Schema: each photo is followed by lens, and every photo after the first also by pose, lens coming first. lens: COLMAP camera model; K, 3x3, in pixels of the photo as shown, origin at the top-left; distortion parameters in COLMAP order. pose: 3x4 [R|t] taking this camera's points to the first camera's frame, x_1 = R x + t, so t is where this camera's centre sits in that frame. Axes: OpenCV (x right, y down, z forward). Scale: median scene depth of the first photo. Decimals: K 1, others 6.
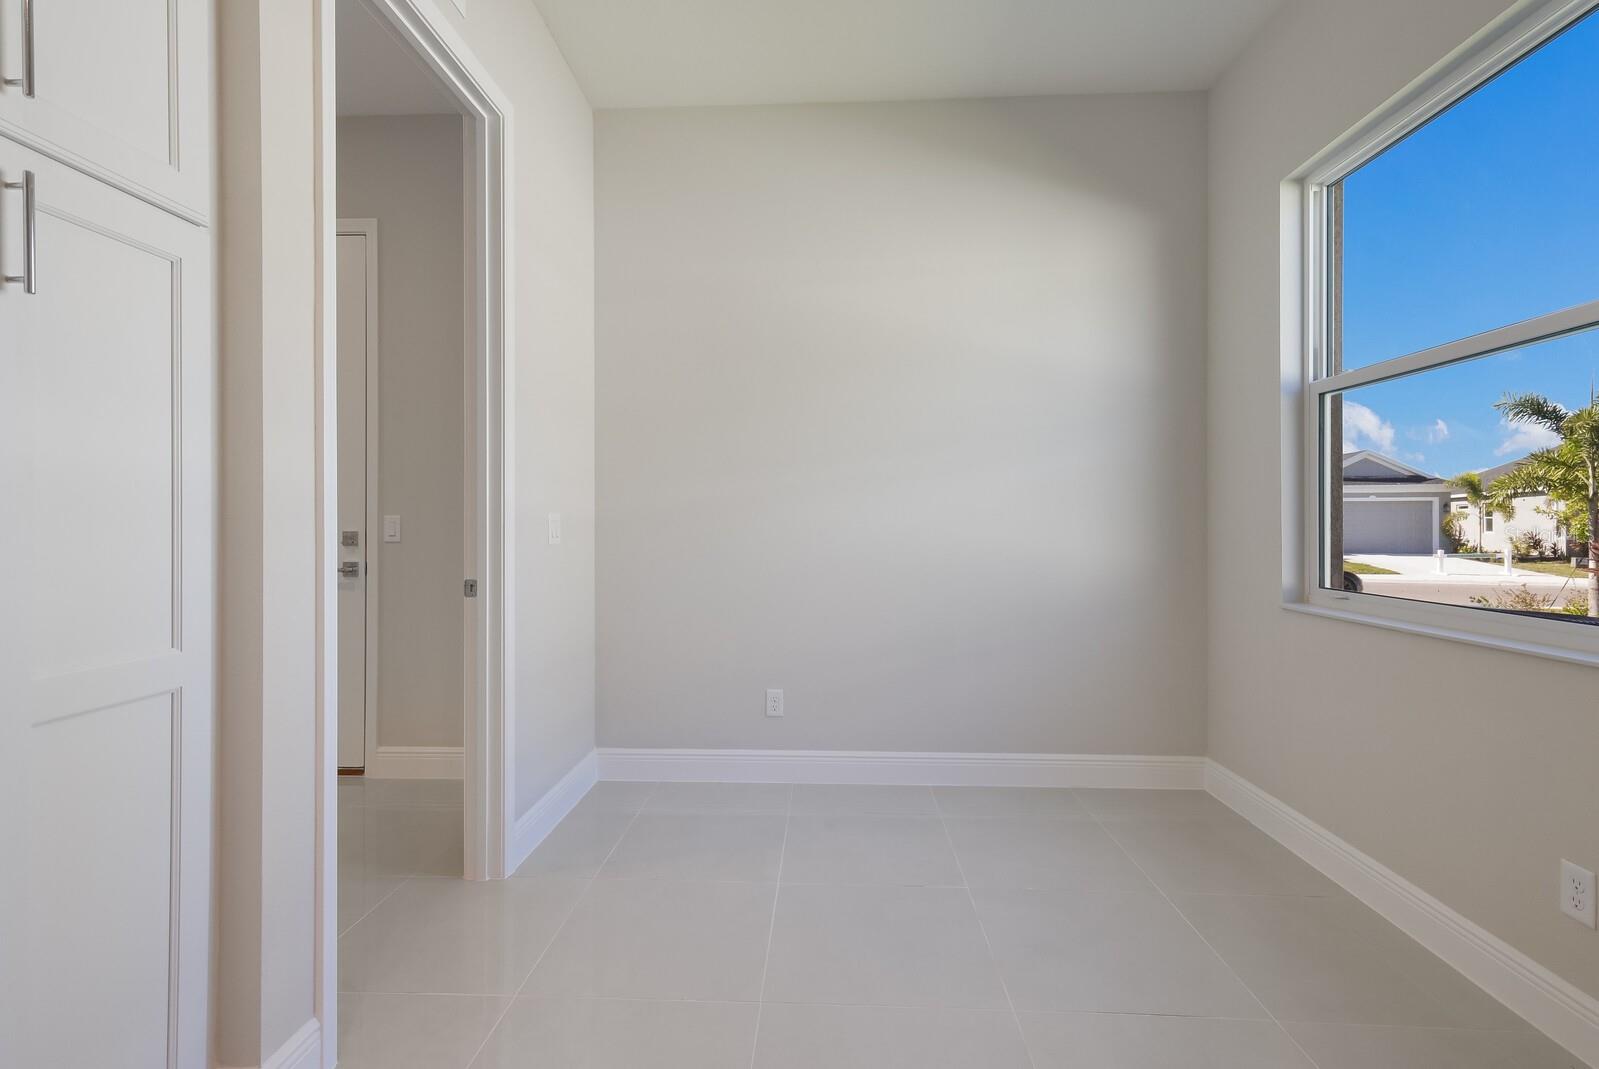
lens RADIAL K [[763.0, 0, 806.4], [0, 763.0, 524.2], [0, 0, 1]] dist [0.022369, -0.000316]
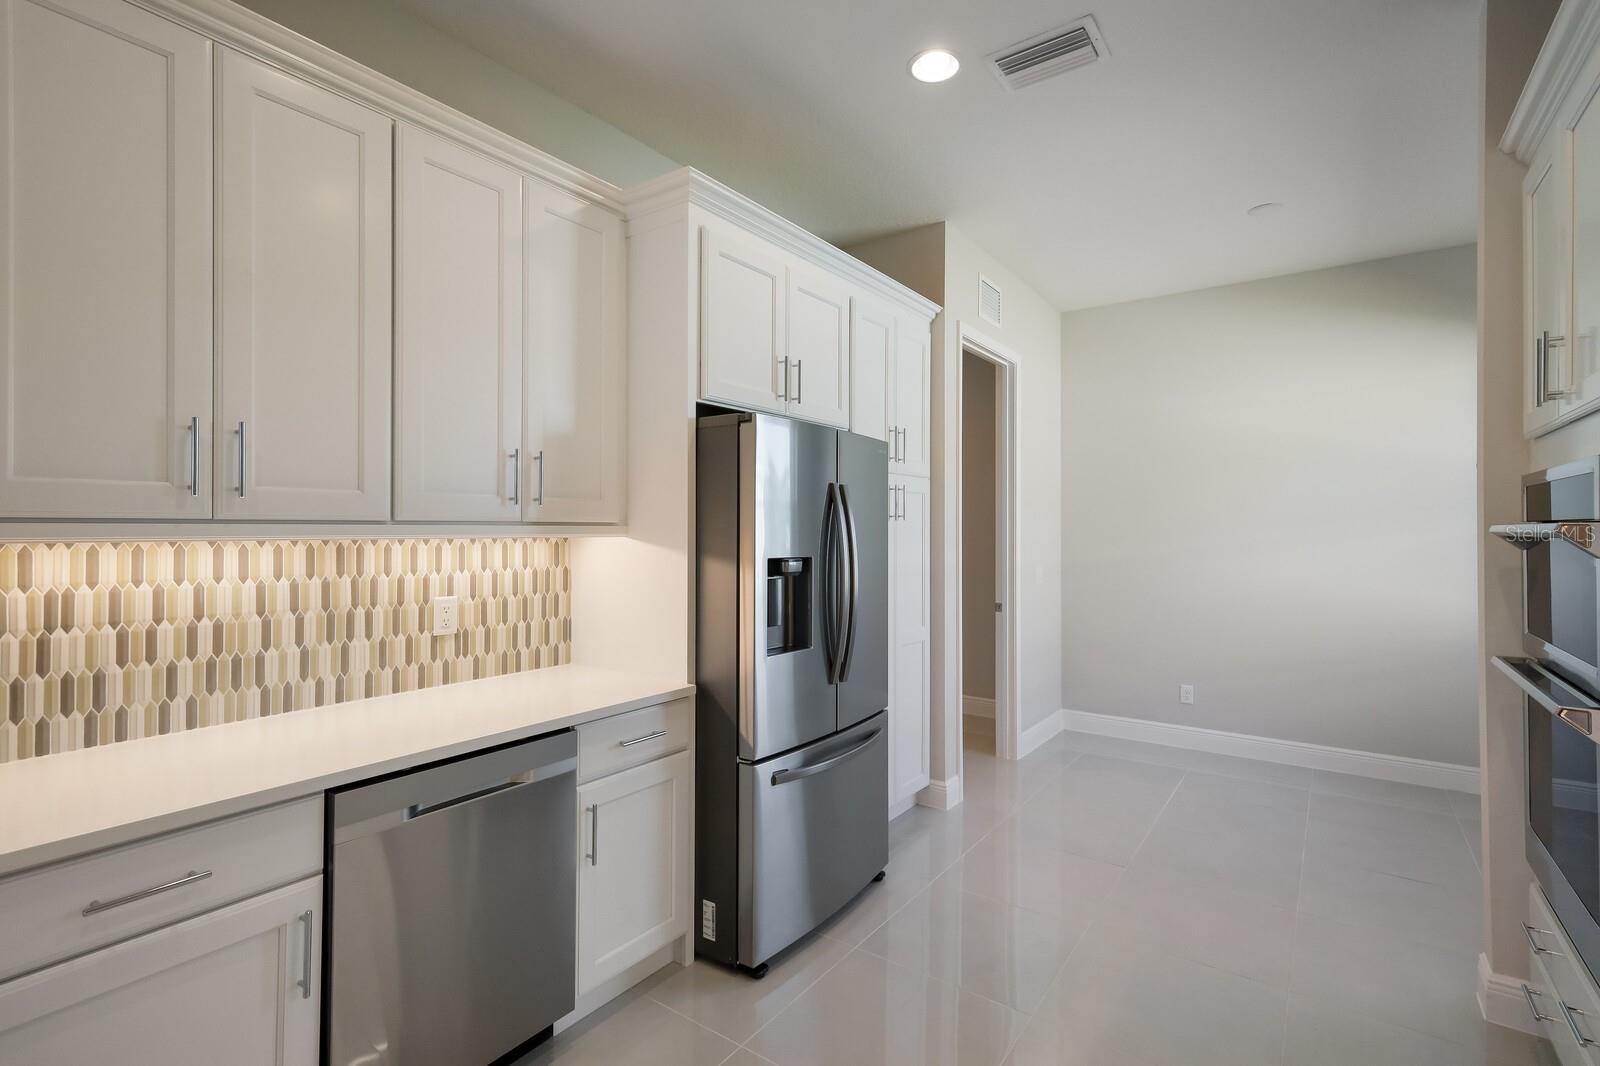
lens RADIAL K [[763.5, 0, 803.1], [0, 763.5, 519.1], [0, 0, 1]] dist [0.022369, -0.000316]
pose [[0.837408, -0.004899, -0.546556, 0.170470], [-0.004773, 0.999856, -0.016274, -0.086080], [0.546557, 0.016237, 0.837264, -0.735221]]
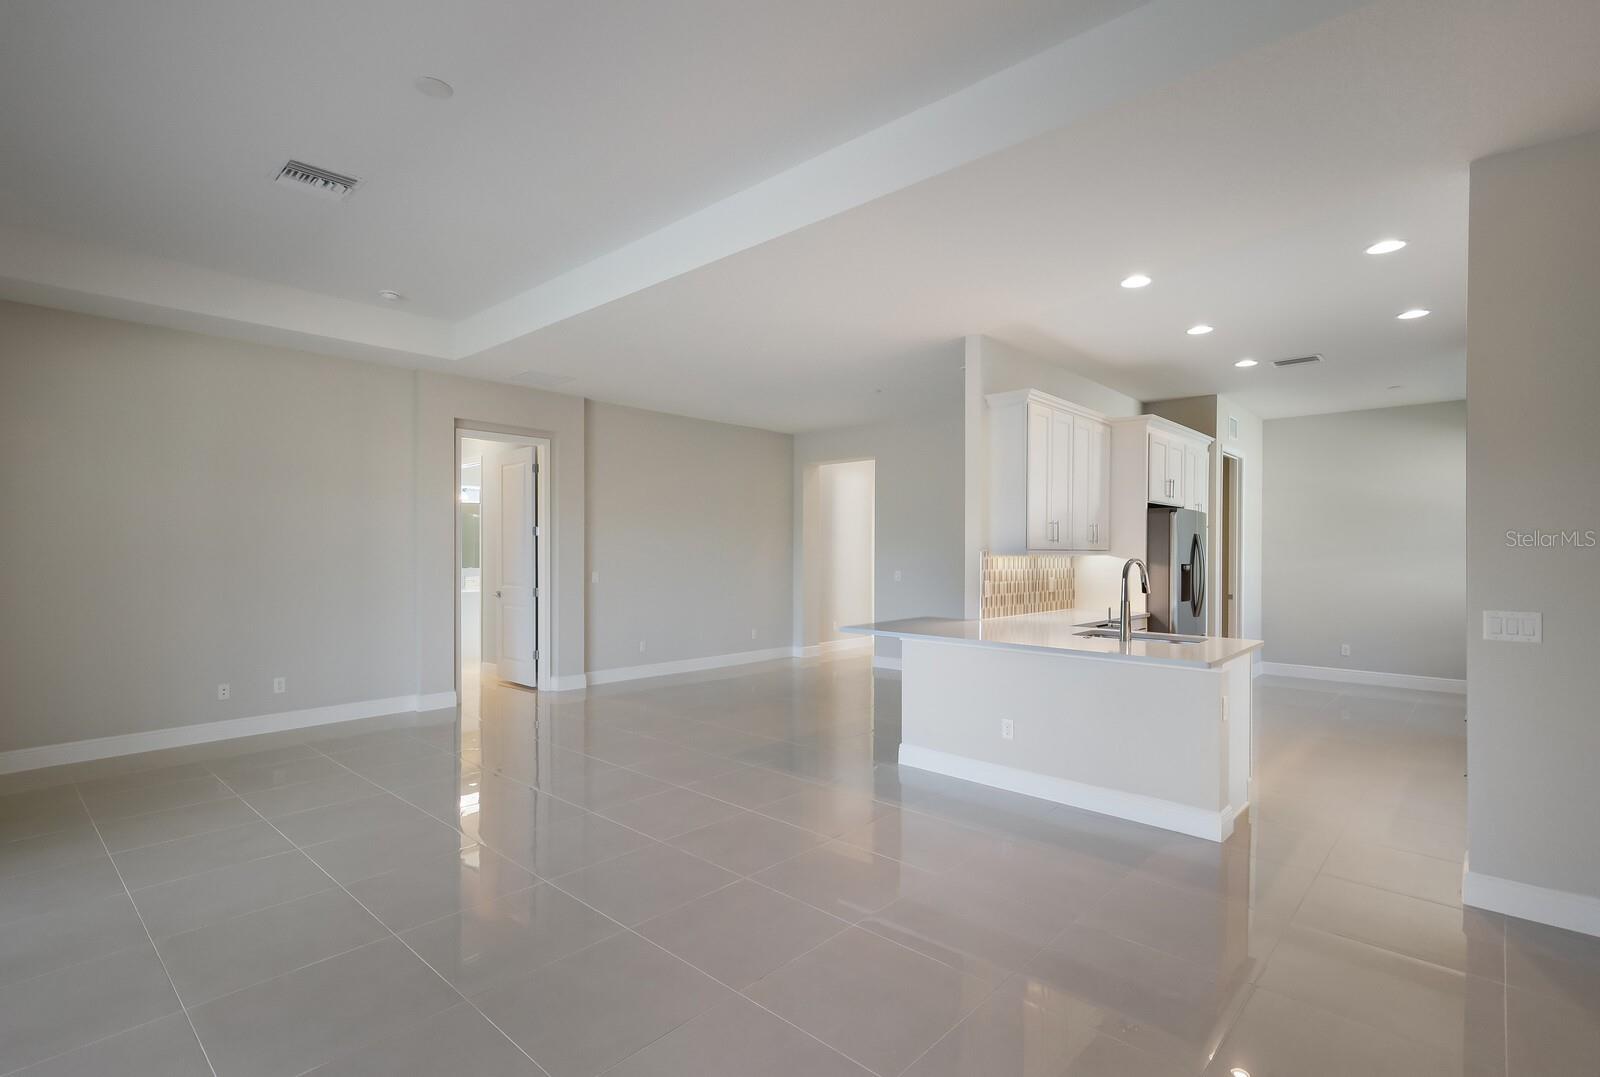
lens RADIAL K [[750.2, 0, 792.5], [0, 750.2, 551.2], [0, 0, 1]] dist [-0.000212, -0.000012]
pose [[0.747119, 0.008350, -0.664637, 0.267234], [-0.010420, 0.999945, 0.000850, -0.083485], [0.664608, 0.006290, 0.747166, -2.309823]]
